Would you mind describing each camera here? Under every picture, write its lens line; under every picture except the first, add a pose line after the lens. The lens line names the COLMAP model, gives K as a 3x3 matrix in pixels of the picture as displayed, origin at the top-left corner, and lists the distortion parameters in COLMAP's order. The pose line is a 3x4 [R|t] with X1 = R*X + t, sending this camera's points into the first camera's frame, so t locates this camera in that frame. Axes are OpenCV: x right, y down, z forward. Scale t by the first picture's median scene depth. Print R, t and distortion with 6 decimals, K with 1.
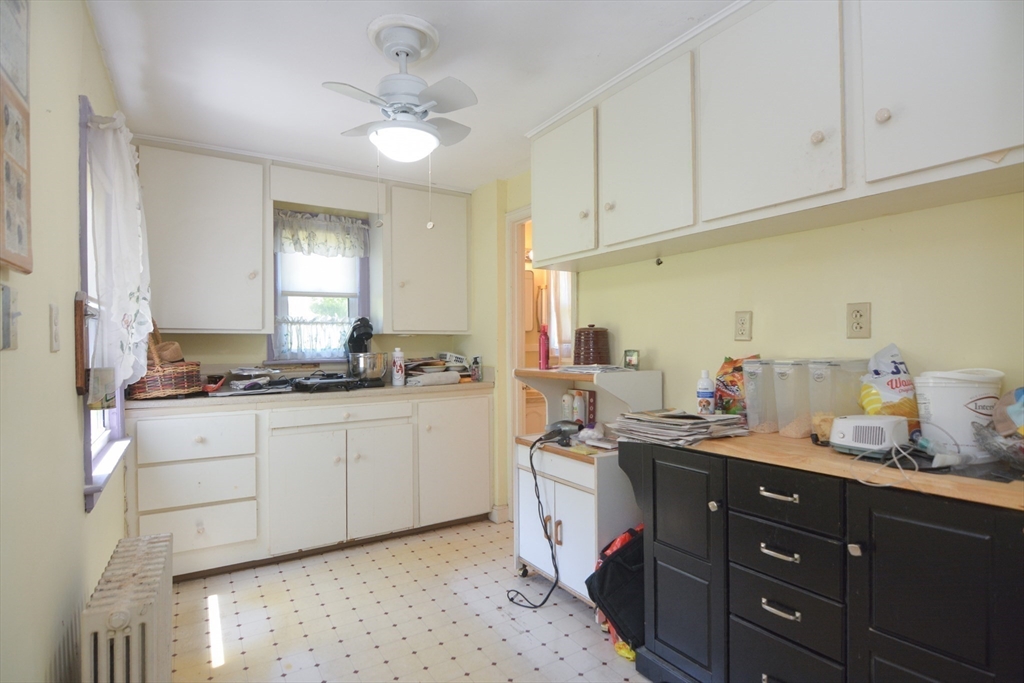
lens RADIAL K [[506.6, 0, 505.4], [0, 506.6, 339.2], [0, 0, 1]] dist [-0.009699, -0.002295]
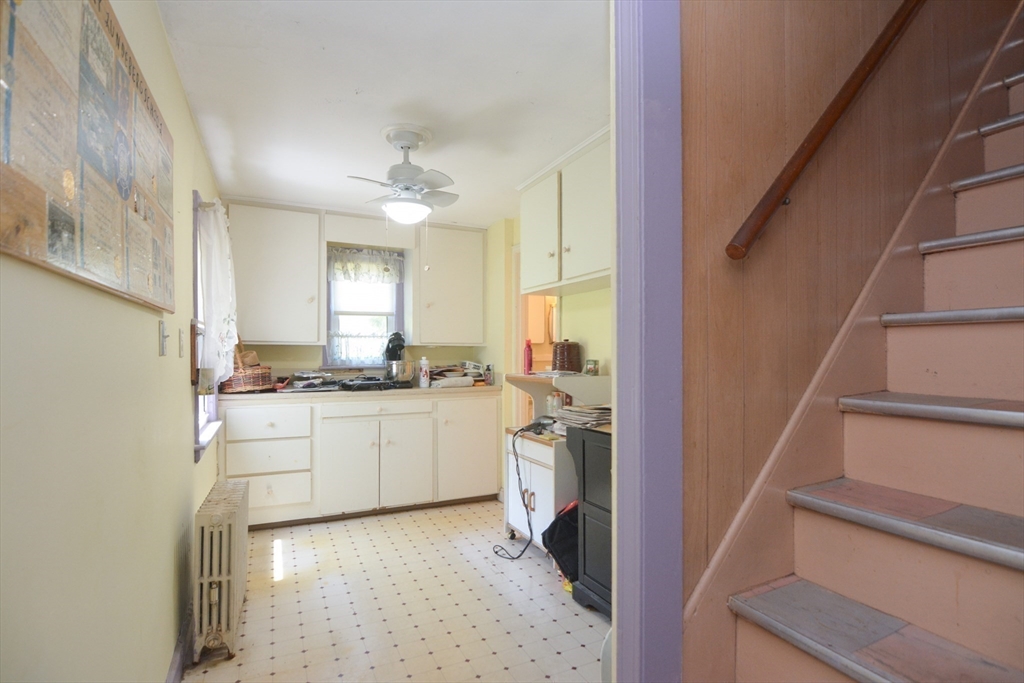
lens RADIAL K [[503.6, 0, 513.1], [0, 503.6, 346.6], [0, 0, 1]] dist [-0.005688, -0.000439]
pose [[0.993930, 0.005188, -0.109893, 0.178806], [-0.005776, 0.999971, -0.005038, -0.003764], [0.109864, 0.005642, 0.993931, -0.254170]]
